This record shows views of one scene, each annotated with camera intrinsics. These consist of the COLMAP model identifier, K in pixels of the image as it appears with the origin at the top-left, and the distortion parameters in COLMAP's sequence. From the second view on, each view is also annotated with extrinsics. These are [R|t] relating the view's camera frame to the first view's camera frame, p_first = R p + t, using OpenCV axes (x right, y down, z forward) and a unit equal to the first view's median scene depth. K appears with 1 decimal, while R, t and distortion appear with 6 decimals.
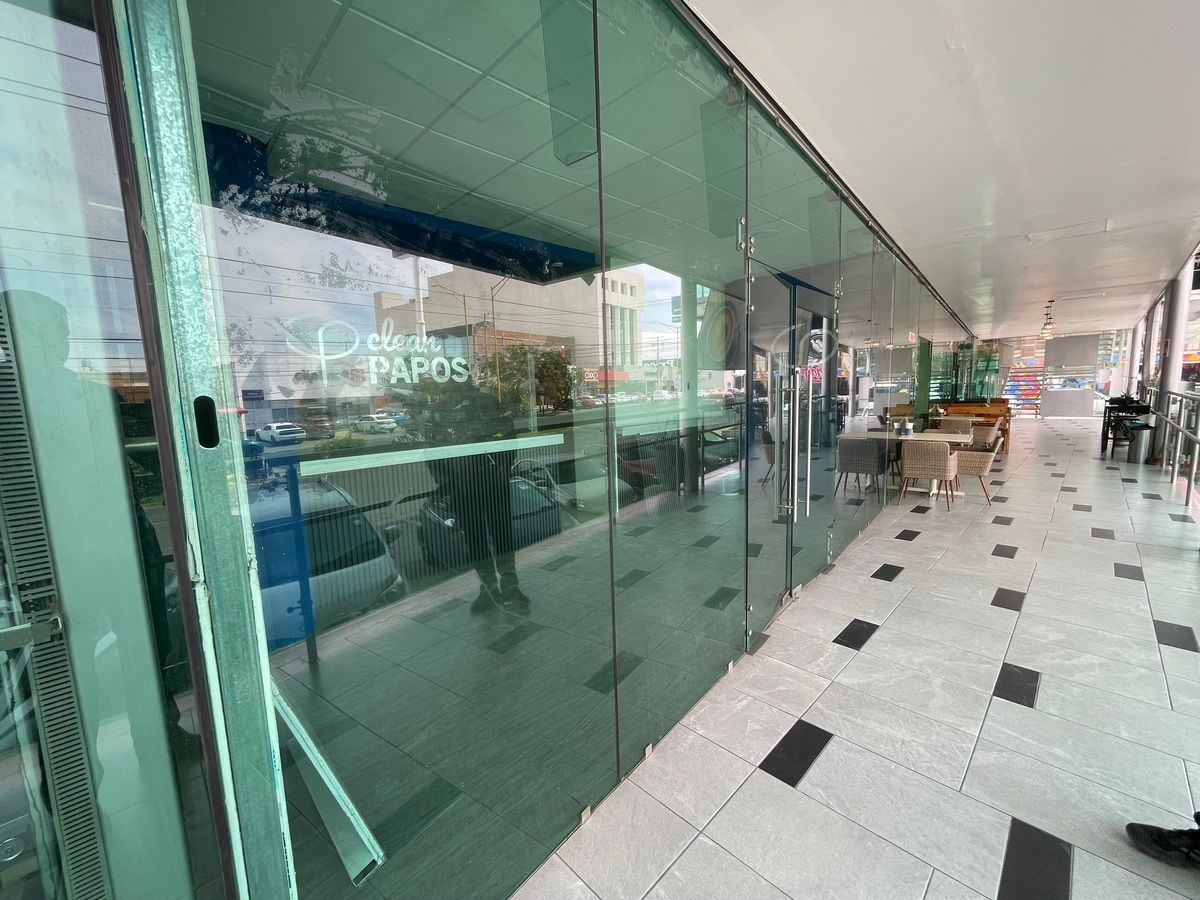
lens RADIAL K [[488.3, 0, 599.4], [0, 488.3, 450.3], [0, 0, 1]] dist [-0.003910, 0.000456]
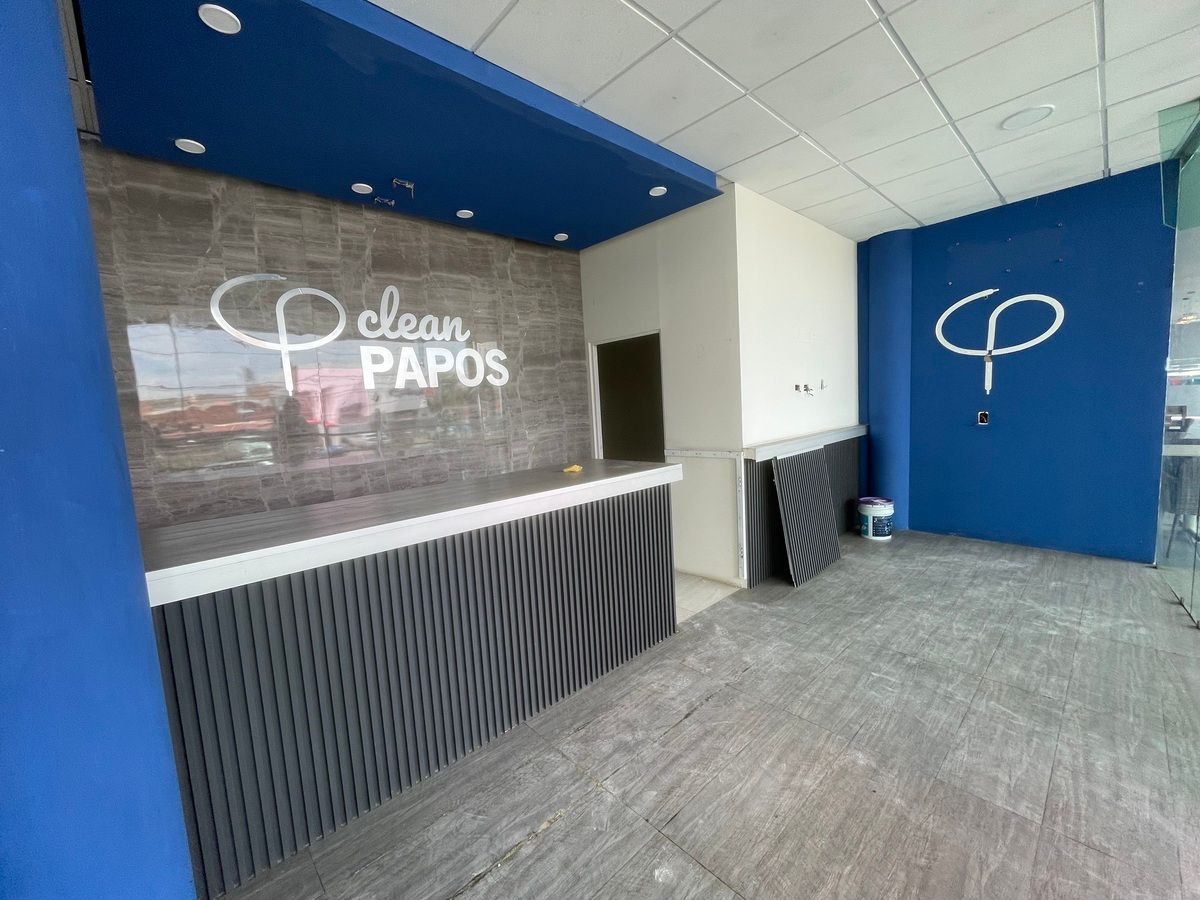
lens RADIAL K [[488.3, 0, 601.4], [0, 488.3, 453.8], [0, 0, 1]] dist [-0.003910, 0.000456]
pose [[0.999598, -0.020960, -0.019083, -0.140577], [0.020622, 0.999630, -0.017739, -0.032071], [0.019447, 0.017338, 0.999661, 0.349967]]
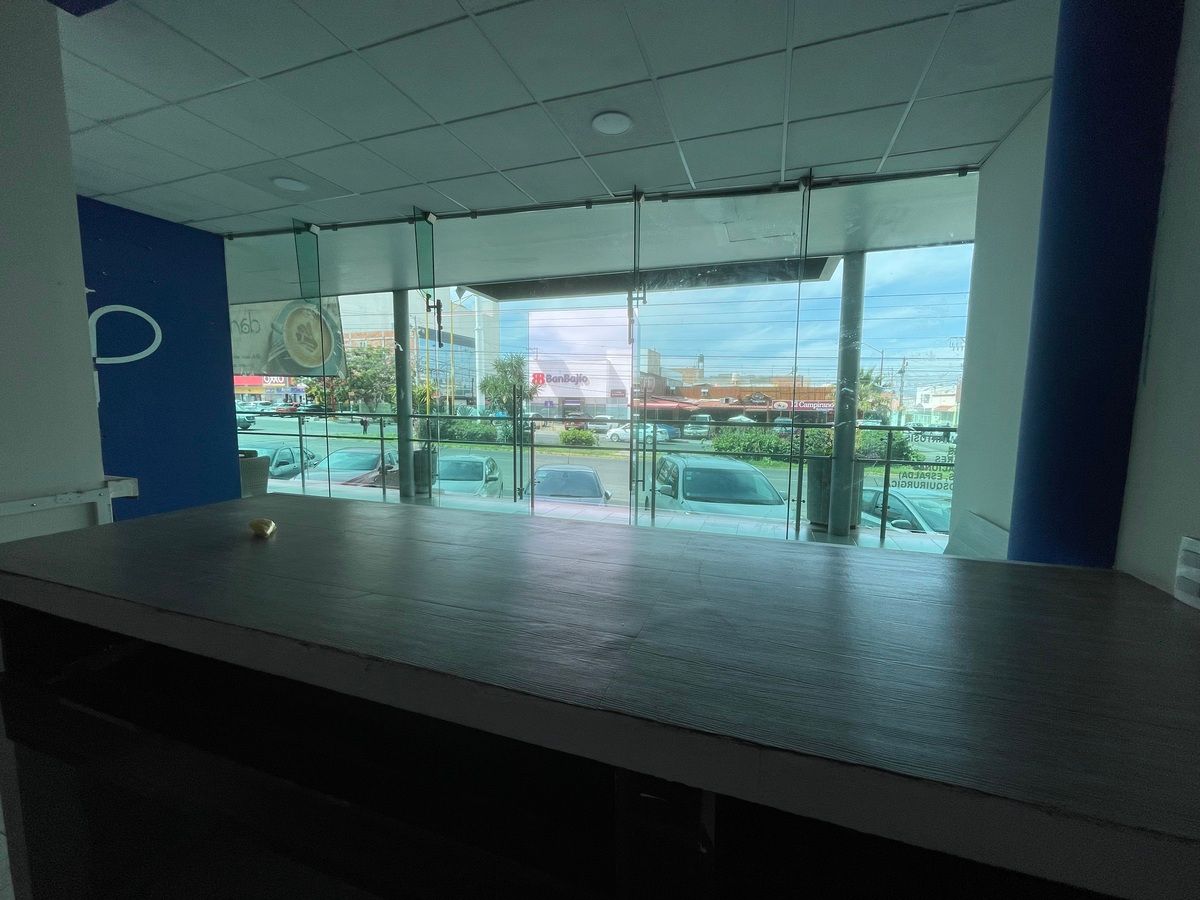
lens RADIAL K [[488.3, 0, 600.0], [0, 488.3, 451.0], [0, 0, 1]] dist [-0.003910, 0.000456]
pose [[-0.443485, -0.061590, 0.894163, -0.382108], [0.114474, 0.985573, 0.124662, -0.062845], [-0.888942, 0.157644, -0.430036, 0.702544]]
